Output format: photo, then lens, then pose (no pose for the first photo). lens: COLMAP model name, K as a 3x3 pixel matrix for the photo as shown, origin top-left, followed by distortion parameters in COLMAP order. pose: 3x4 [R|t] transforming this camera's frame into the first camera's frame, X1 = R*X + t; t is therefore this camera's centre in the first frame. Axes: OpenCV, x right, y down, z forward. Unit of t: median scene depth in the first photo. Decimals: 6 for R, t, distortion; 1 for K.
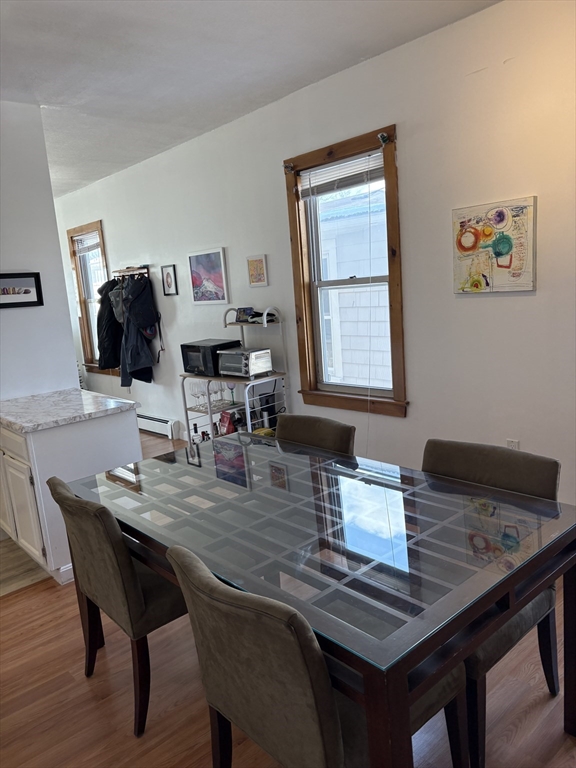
lens RADIAL K [[579.4, 0, 288.0], [0, 579.4, 384.0], [0, 0, 1]] dist [0.082088, -0.114270]
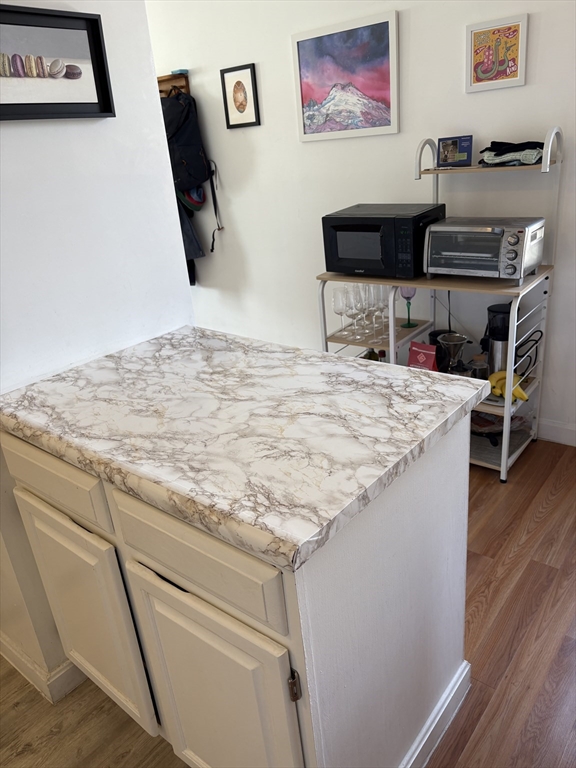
lens RADIAL K [[579.4, 0, 288.0], [0, 579.4, 384.0], [0, 0, 1]] dist [0.082088, -0.114270]
pose [[0.987509, -0.068225, 0.142023, -0.291853], [0.037338, 0.977045, 0.209734, -0.031670], [-0.153072, -0.201812, 0.967389, 0.456647]]
